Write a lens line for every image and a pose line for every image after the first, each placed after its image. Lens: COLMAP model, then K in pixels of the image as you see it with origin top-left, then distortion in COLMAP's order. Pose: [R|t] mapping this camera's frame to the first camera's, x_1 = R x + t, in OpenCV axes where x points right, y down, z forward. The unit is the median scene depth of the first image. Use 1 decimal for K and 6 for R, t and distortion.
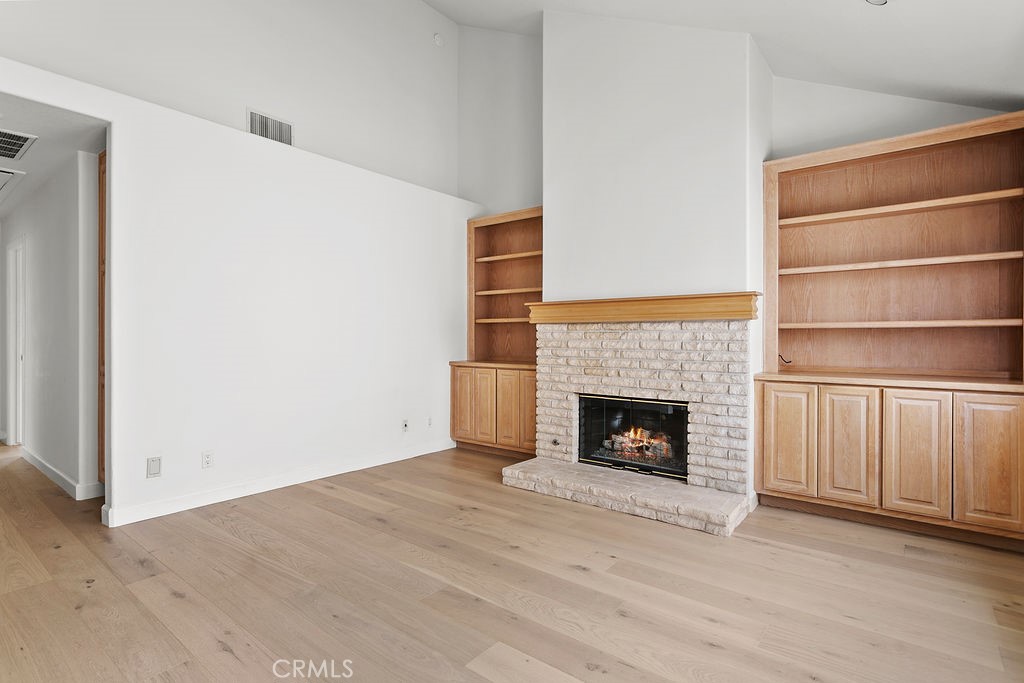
lens RADIAL K [[511.3, 0, 510.5], [0, 511.3, 338.2], [0, 0, 1]] dist [-0.000057, -0.000192]
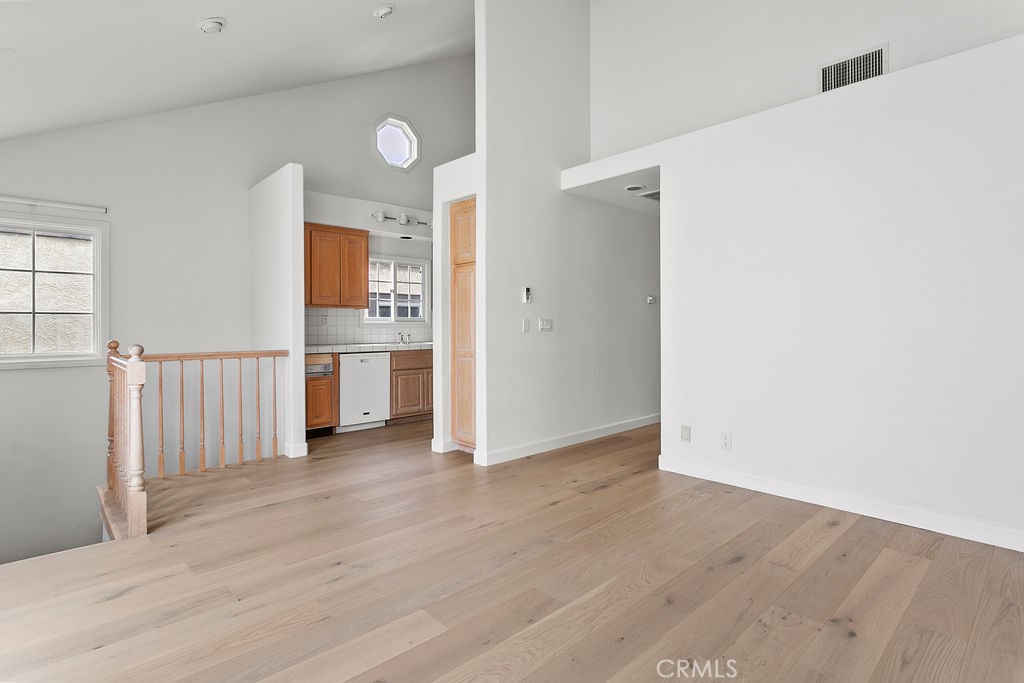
lens RADIAL K [[511.3, 0, 498.4], [0, 511.3, 329.7], [0, 0, 1]] dist [-0.000057, -0.000192]
pose [[-0.157082, 0.006420, -0.987565, 0.577466], [-0.000666, 0.999978, 0.006606, -0.001914], [0.987585, 0.001695, -0.157074, 0.760283]]
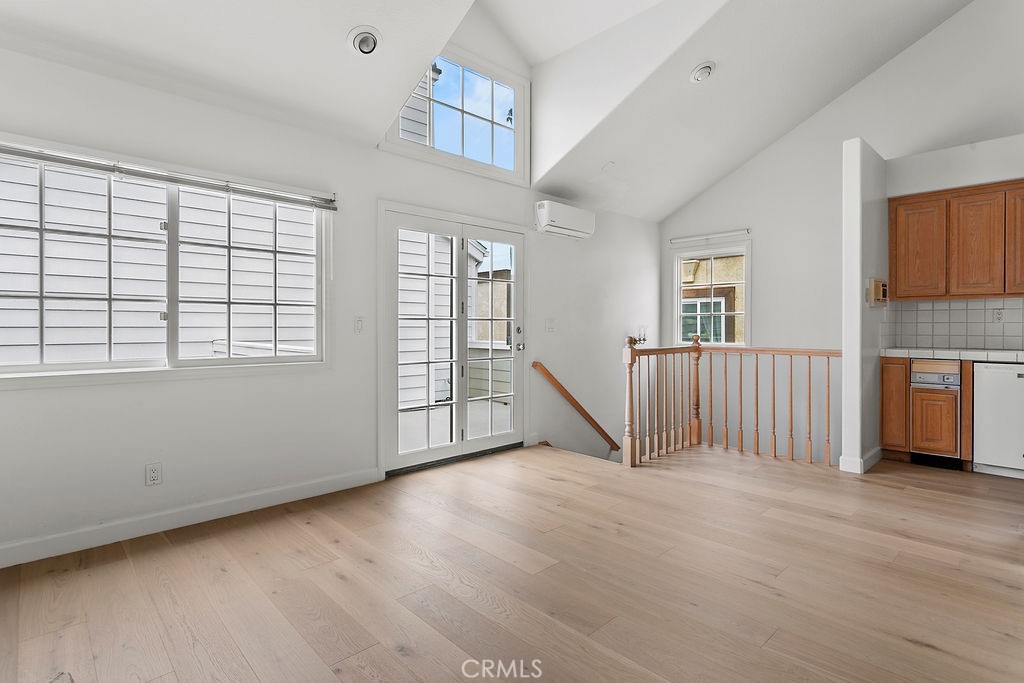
lens RADIAL K [[511.3, 0, 511.1], [0, 511.3, 330.9], [0, 0, 1]] dist [-0.000057, -0.000192]
pose [[-0.990650, -0.002560, 0.136403, -0.081747], [-0.000455, 0.999880, 0.015459, -0.003558], [-0.136426, 0.015253, -0.990533, 1.336698]]
